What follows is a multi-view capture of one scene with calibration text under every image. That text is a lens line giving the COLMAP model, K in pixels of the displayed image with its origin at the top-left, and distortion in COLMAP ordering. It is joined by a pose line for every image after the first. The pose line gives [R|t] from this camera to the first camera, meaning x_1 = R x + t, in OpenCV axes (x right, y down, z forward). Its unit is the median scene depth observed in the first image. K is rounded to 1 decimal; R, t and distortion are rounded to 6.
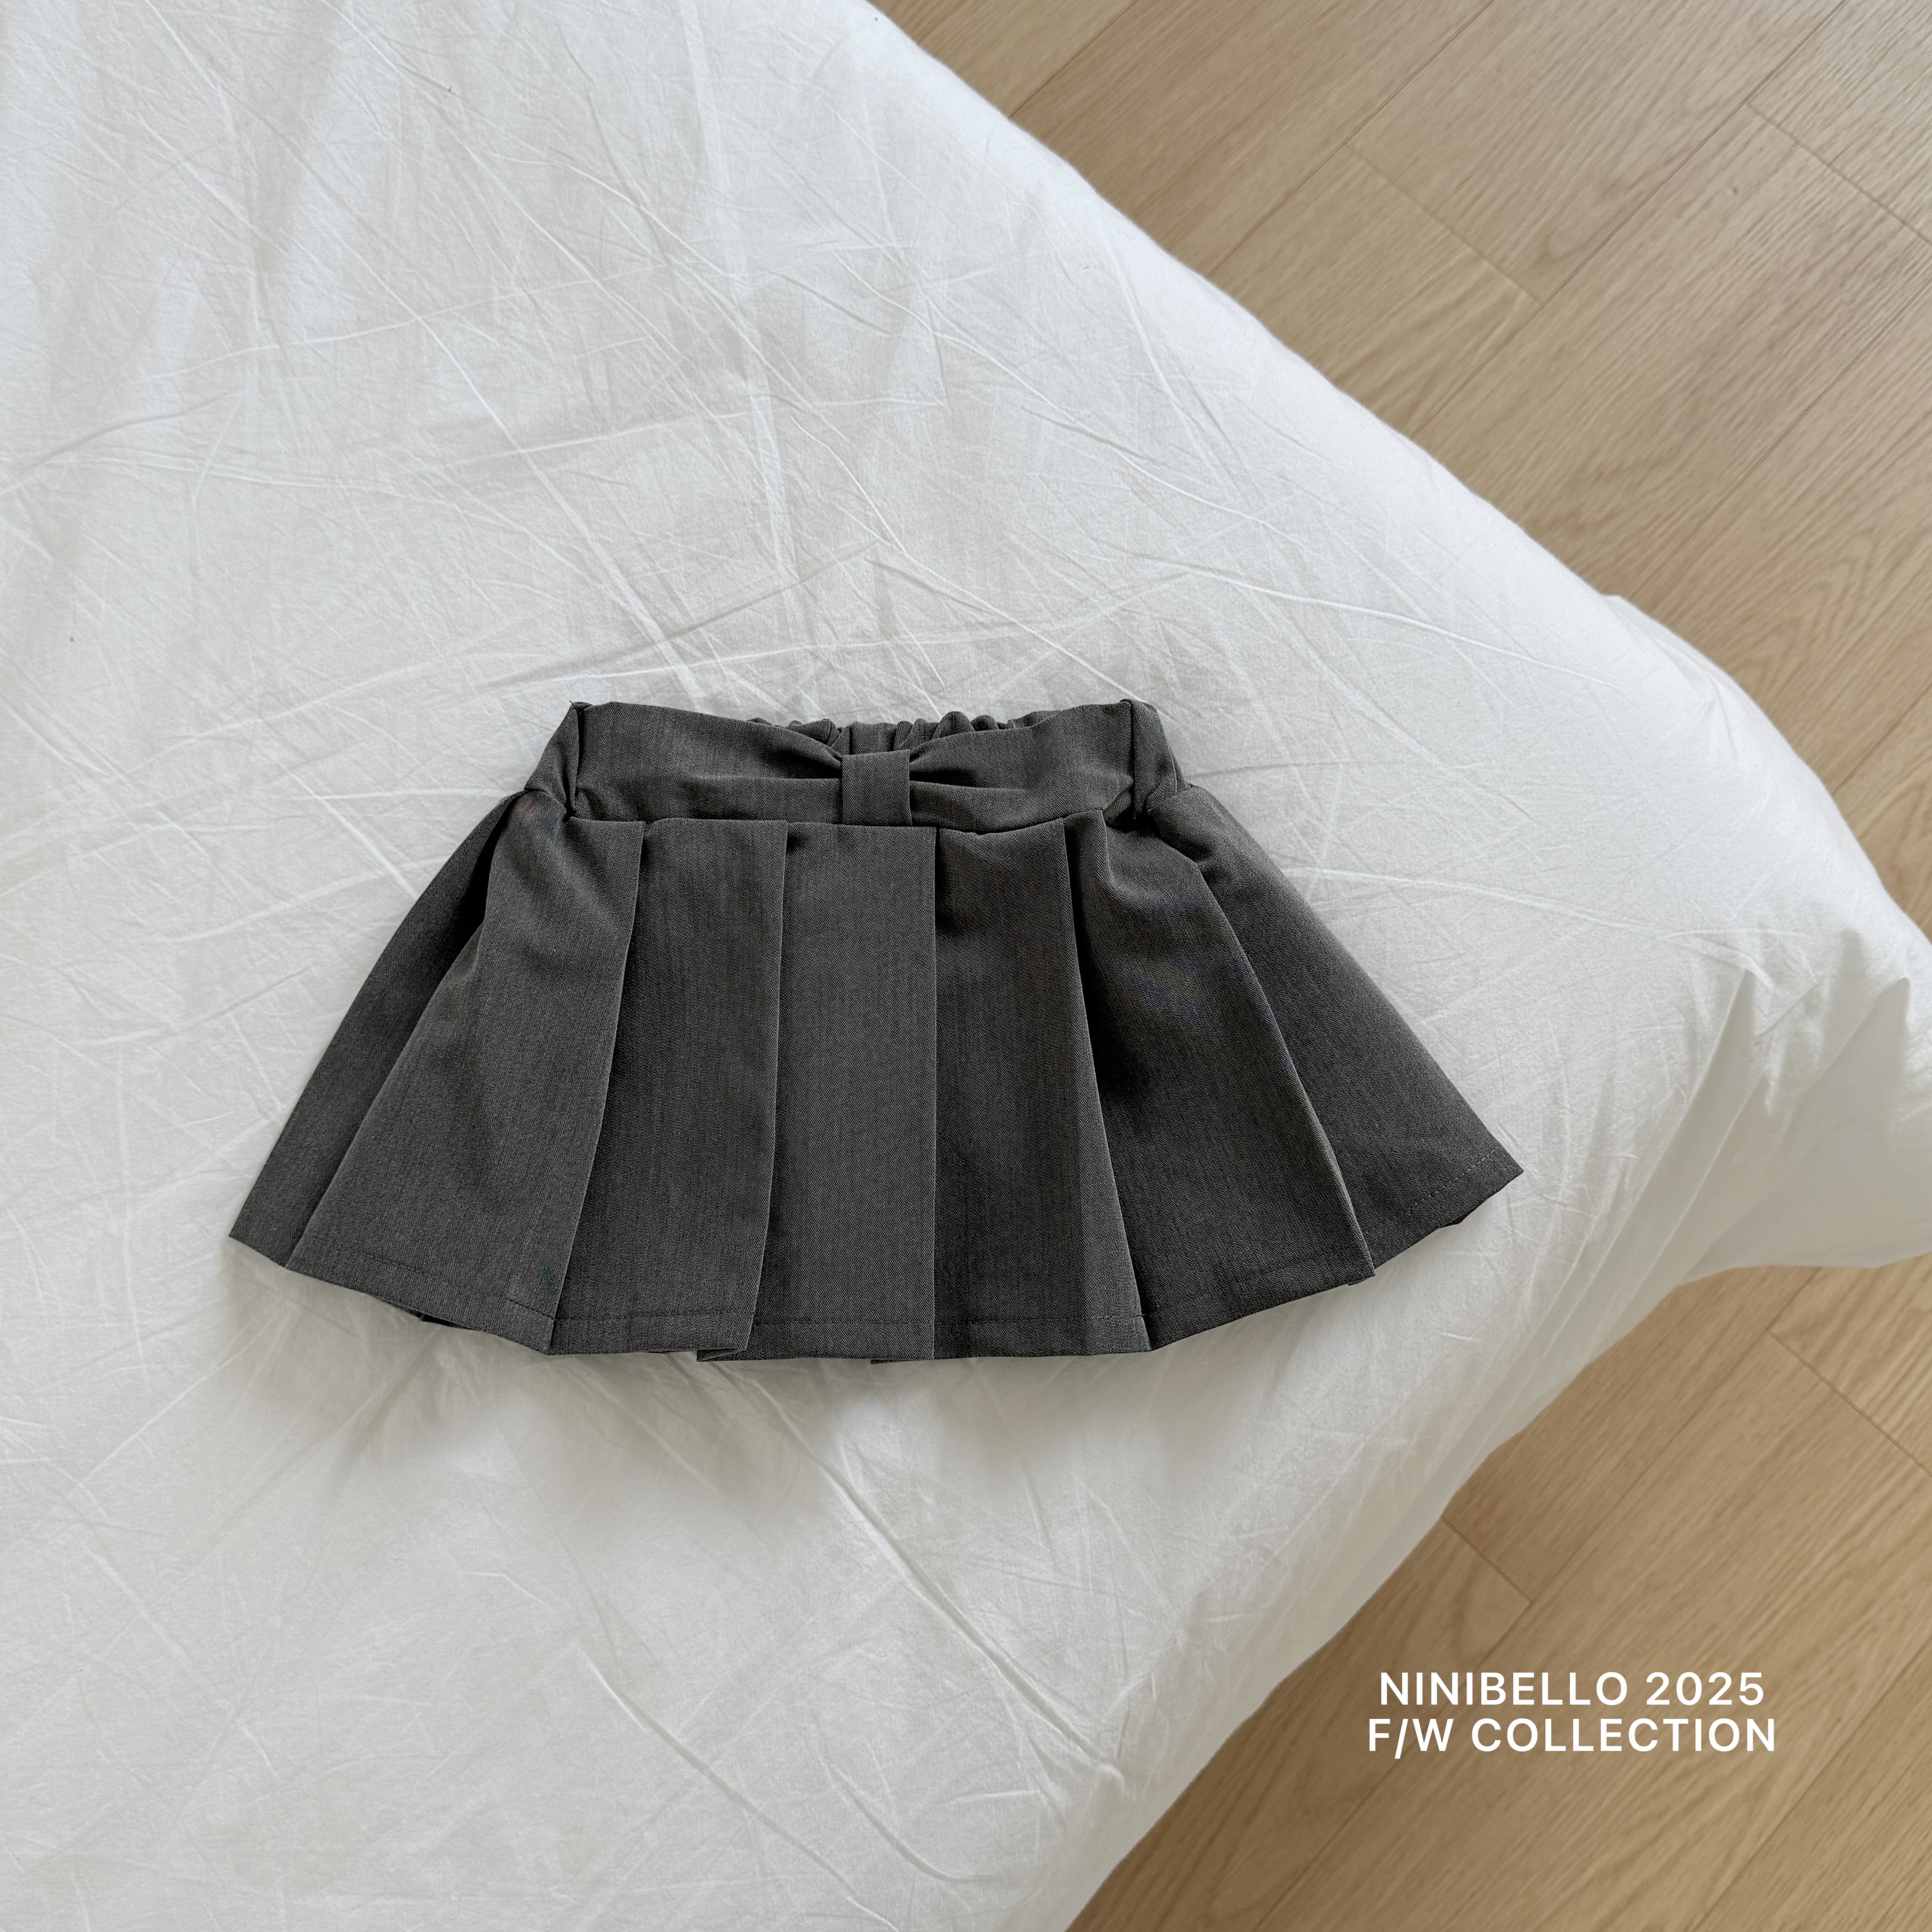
lens RADIAL K [[2225.5, 0, 966.0], [0, 2225.5, 966.0], [0, 0, 1]] dist [0.168734, -0.376003]
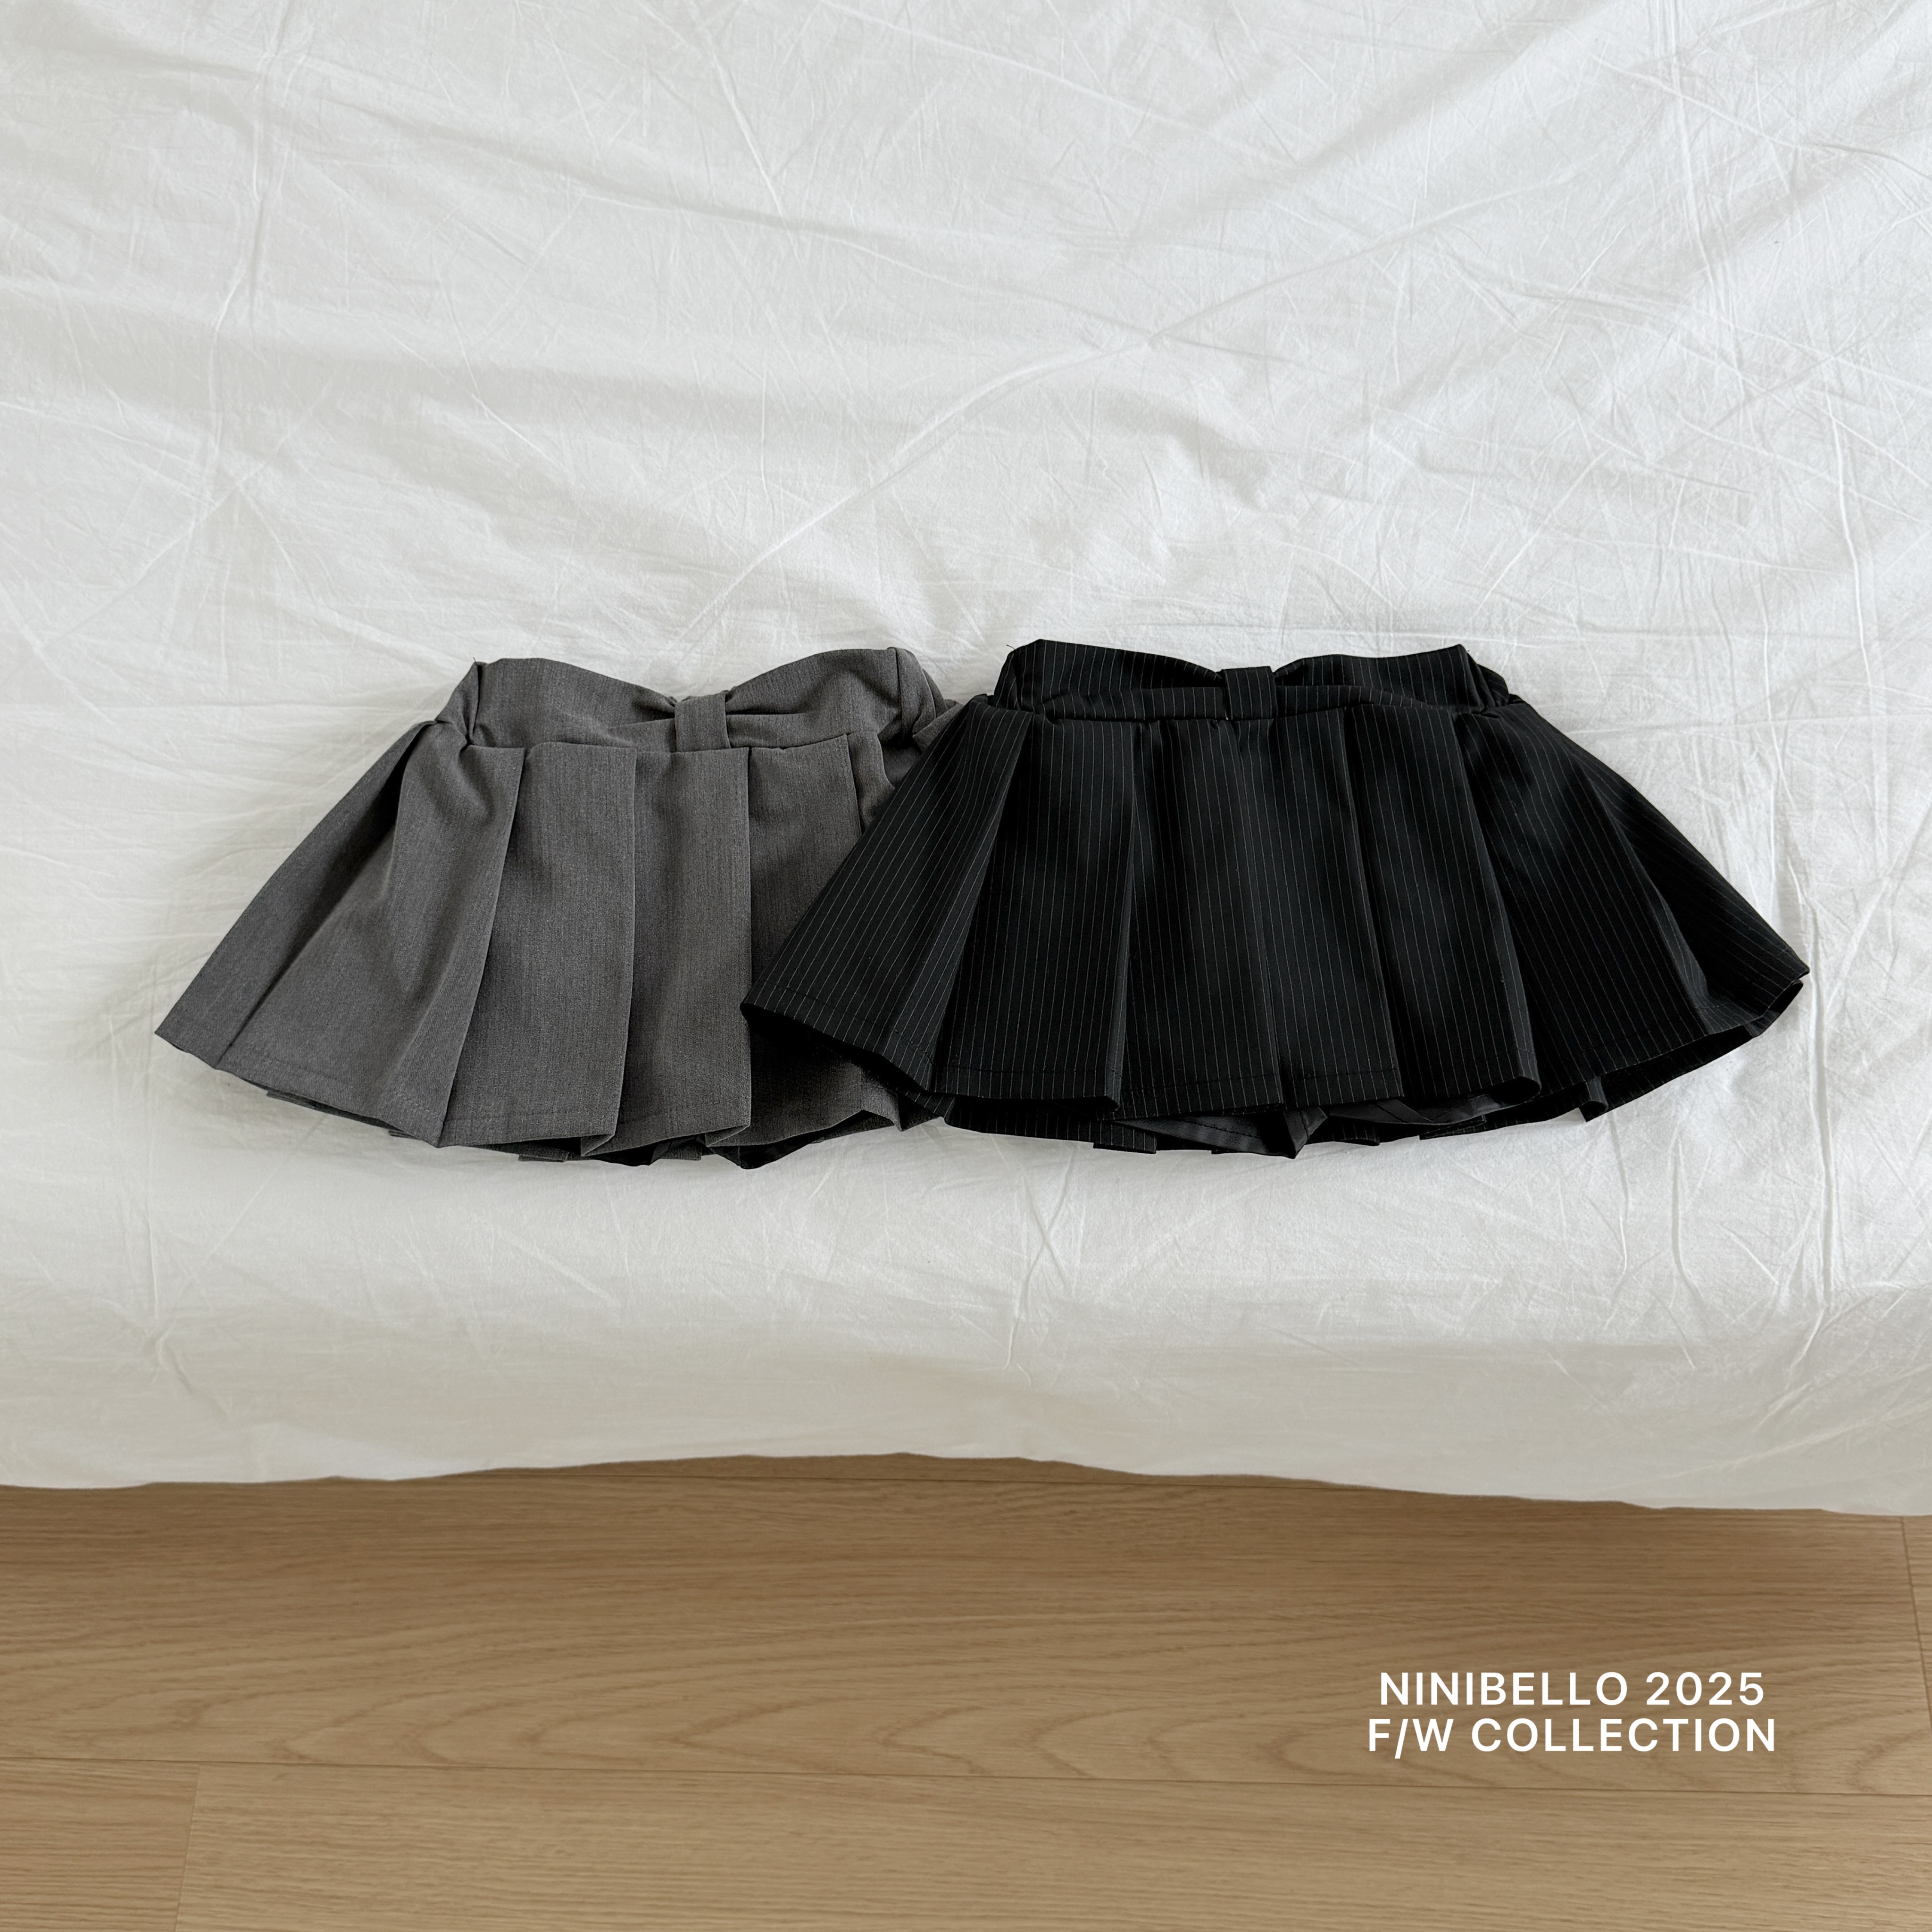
lens RADIAL K [[2225.5, 0, 966.0], [0, 2225.5, 966.0], [0, 0, 1]] dist [0.168734, -0.376003]
pose [[0.682205, 0.671235, -0.289896, -0.029552], [-0.710010, 0.702850, -0.043447, 0.615657], [0.174590, 0.235469, 0.956071, -0.326258]]
